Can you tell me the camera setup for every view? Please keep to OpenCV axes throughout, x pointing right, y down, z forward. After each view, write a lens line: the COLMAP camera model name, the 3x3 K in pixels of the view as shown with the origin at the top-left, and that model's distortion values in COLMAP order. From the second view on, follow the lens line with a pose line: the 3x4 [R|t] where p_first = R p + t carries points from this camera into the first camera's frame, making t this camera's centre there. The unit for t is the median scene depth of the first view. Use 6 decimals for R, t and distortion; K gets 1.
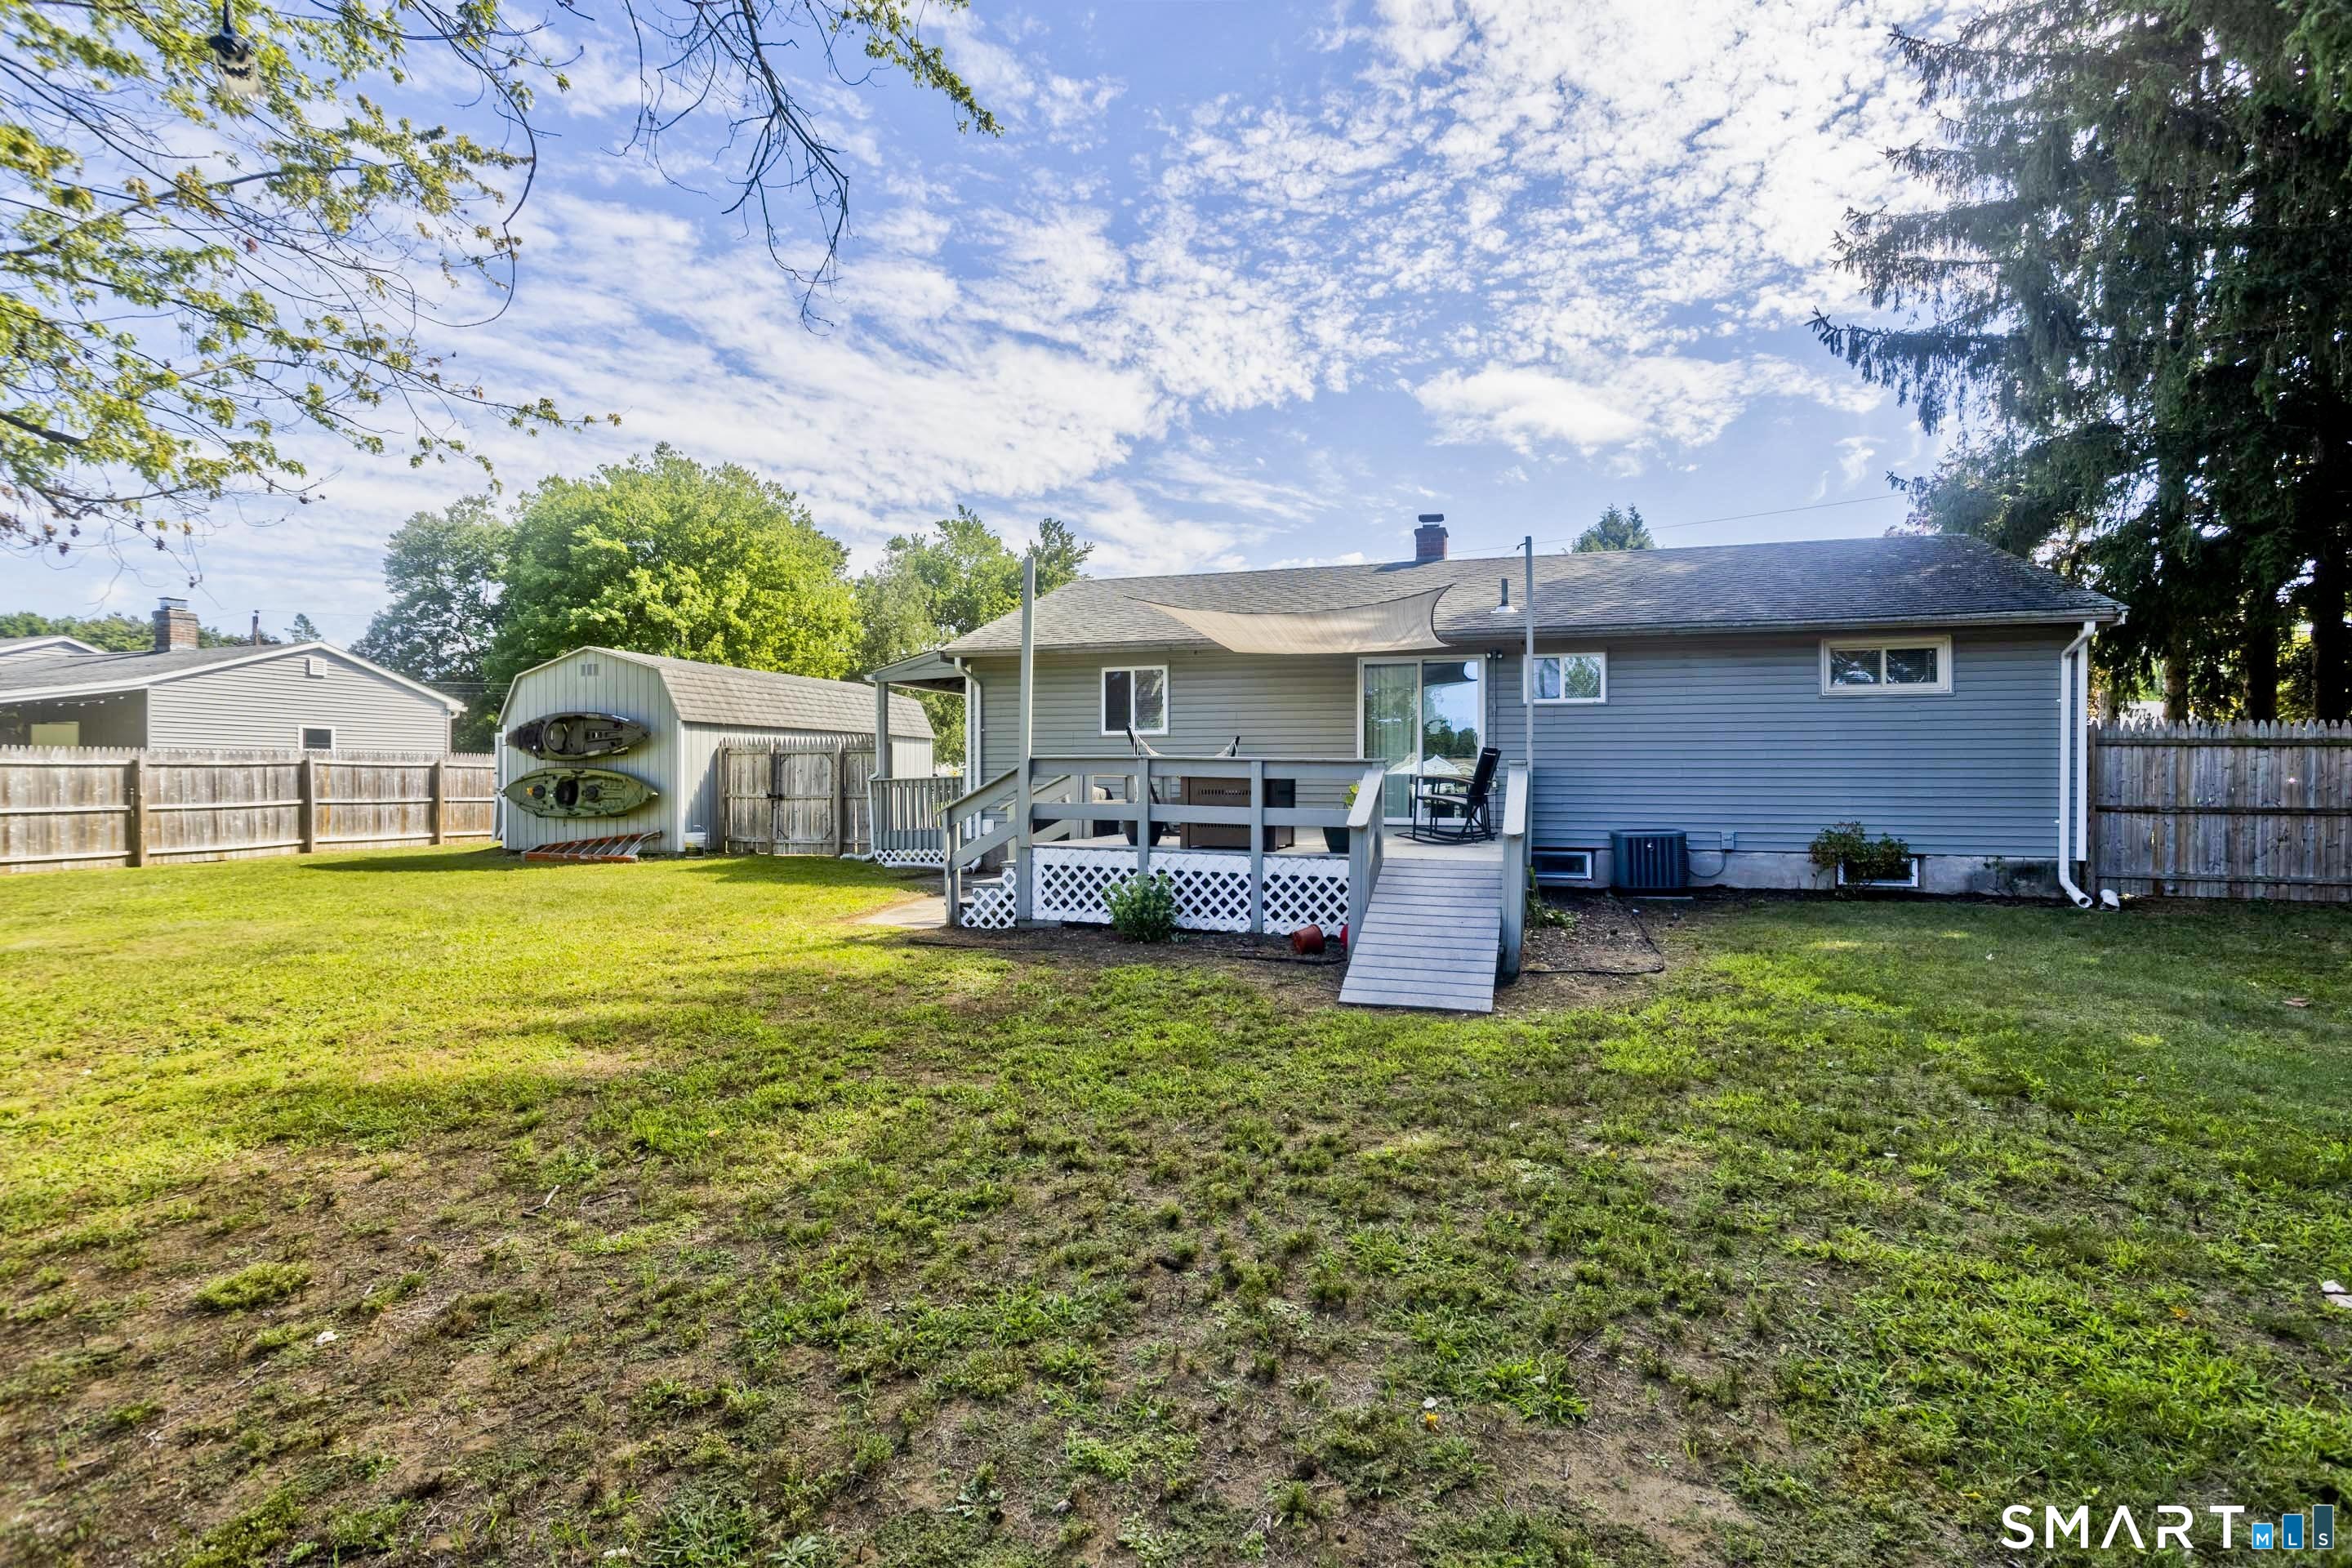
lens RADIAL K [[1147.3, 0, 1176.0], [0, 1147.3, 784.0], [0, 0, 1]] dist [-0.035093, 0.021497]
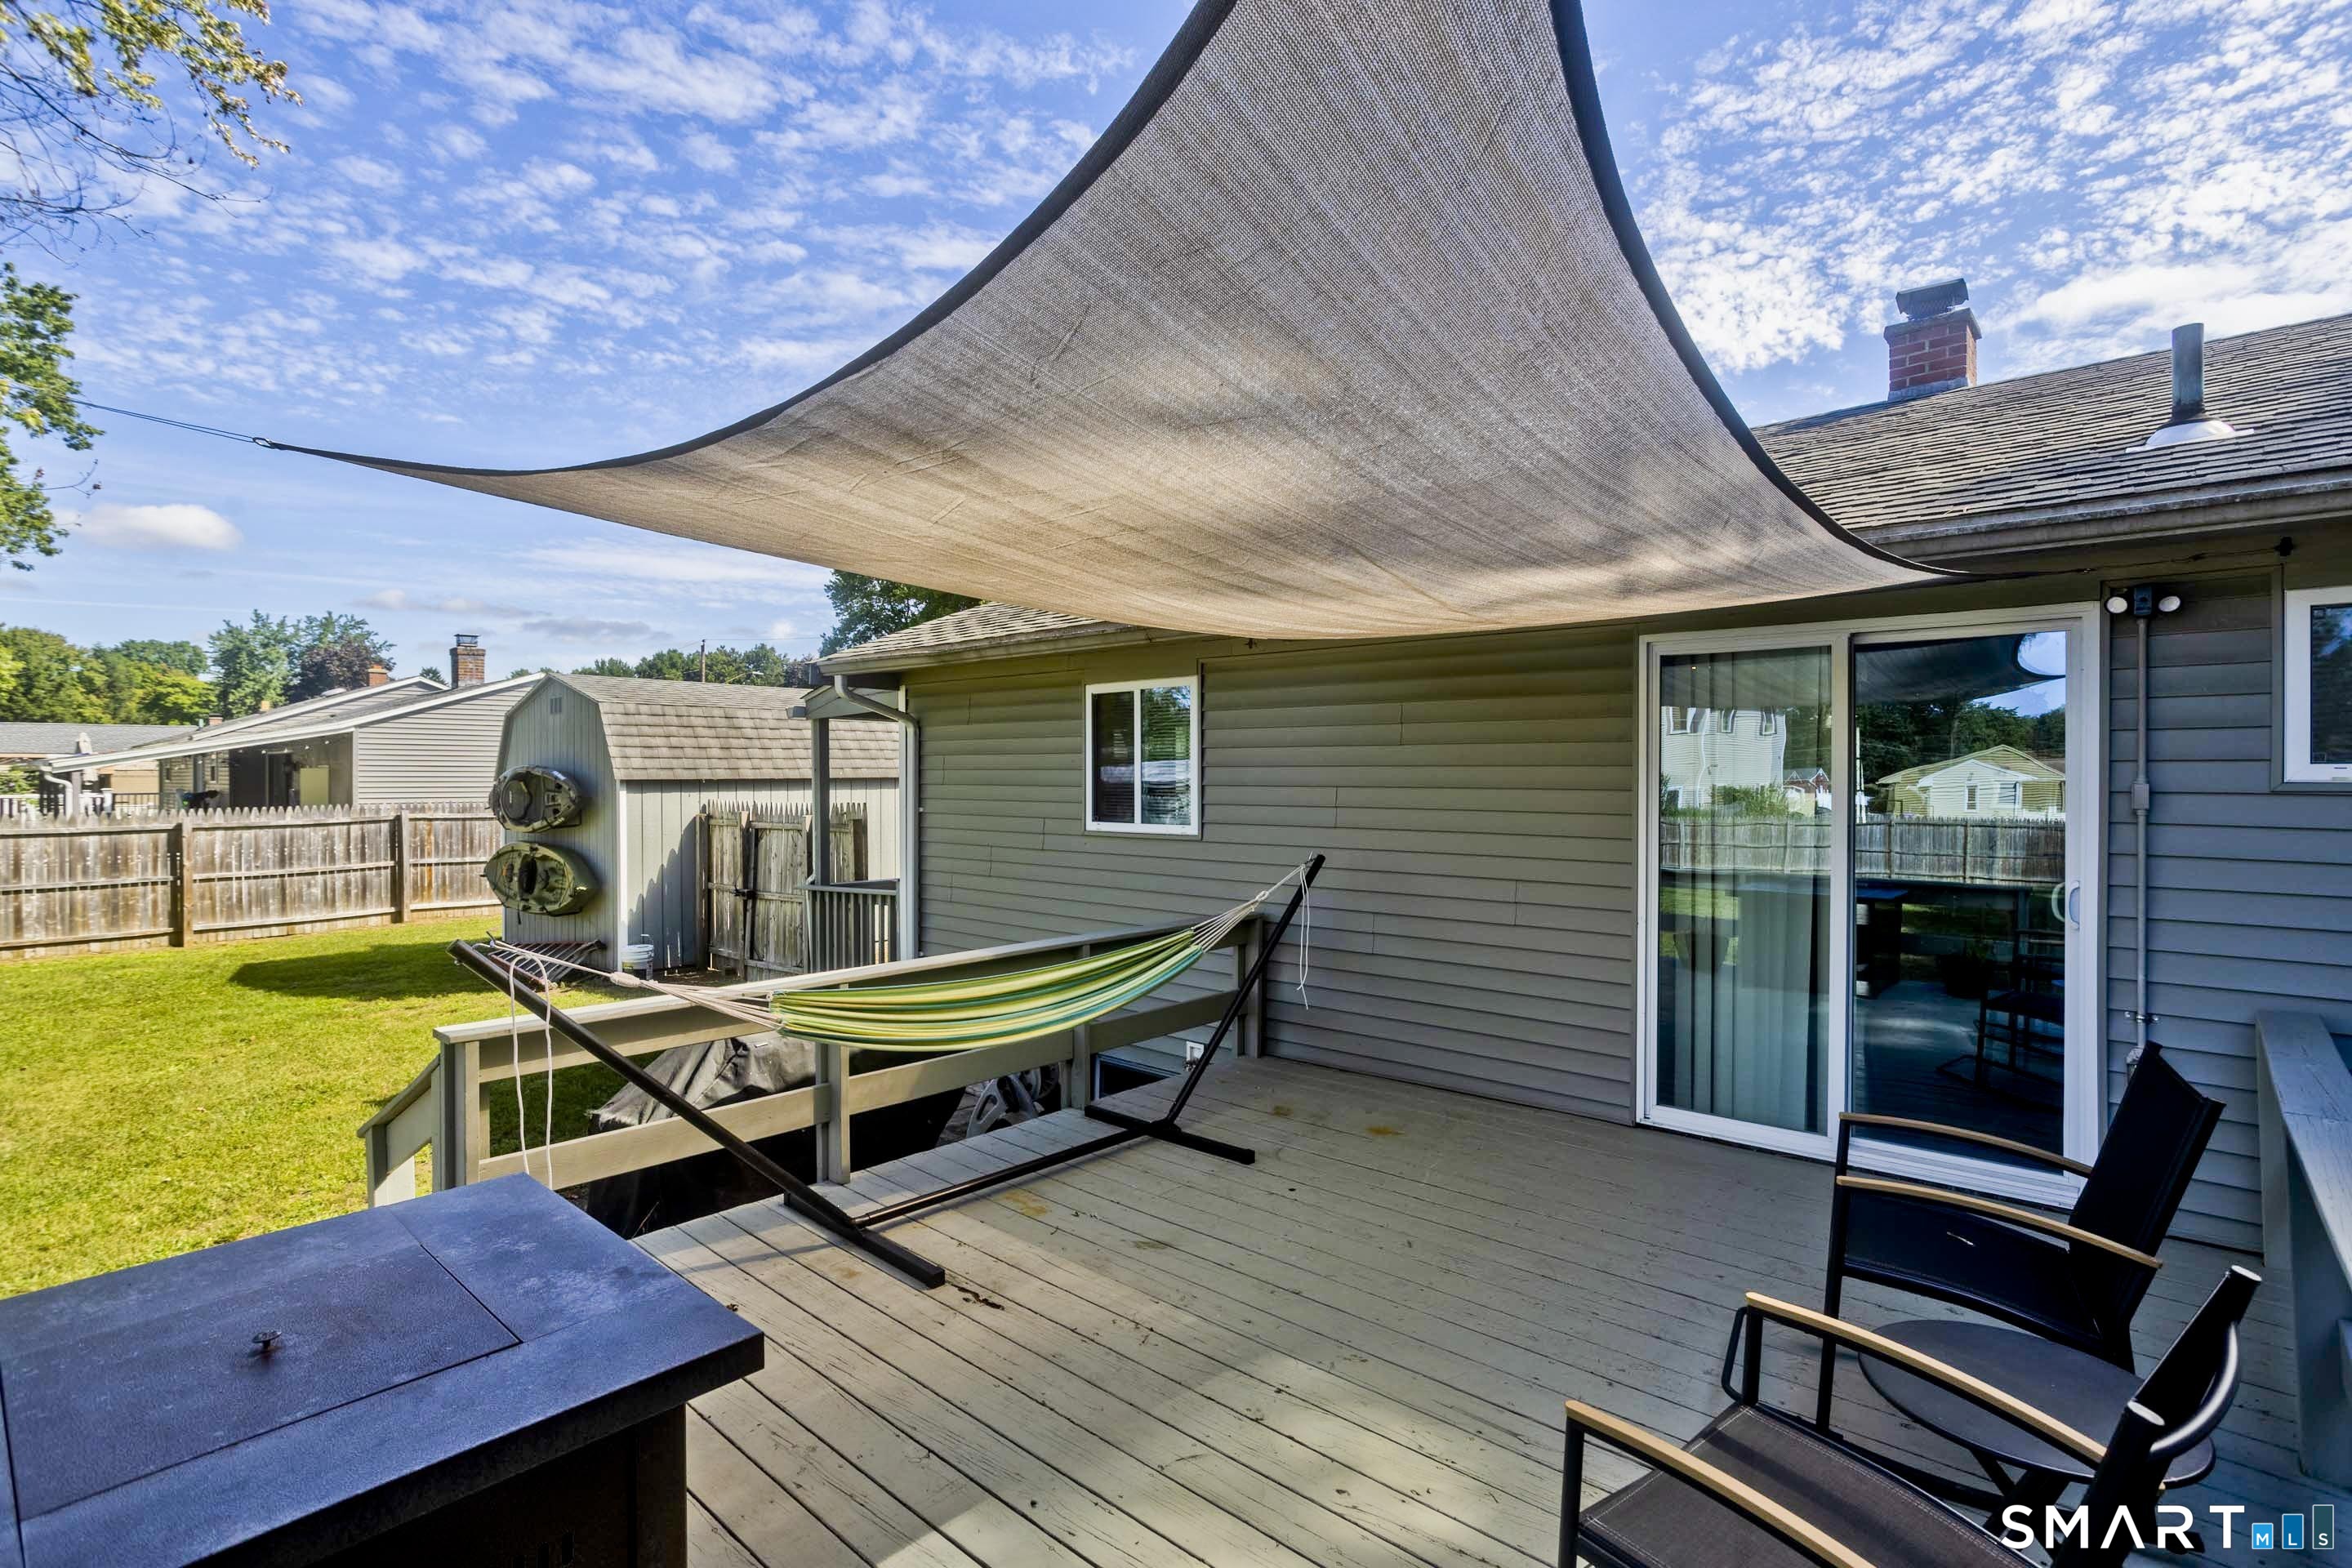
lens RADIAL K [[1147.3, 0, 1176.0], [0, 1147.3, 784.0], [0, 0, 1]] dist [-0.035093, 0.021497]
pose [[0.917404, -0.000087, -0.397957, 0.132122], [0.002466, 0.999982, 0.005467, -0.054385], [0.397949, -0.005997, 0.917388, 0.499906]]
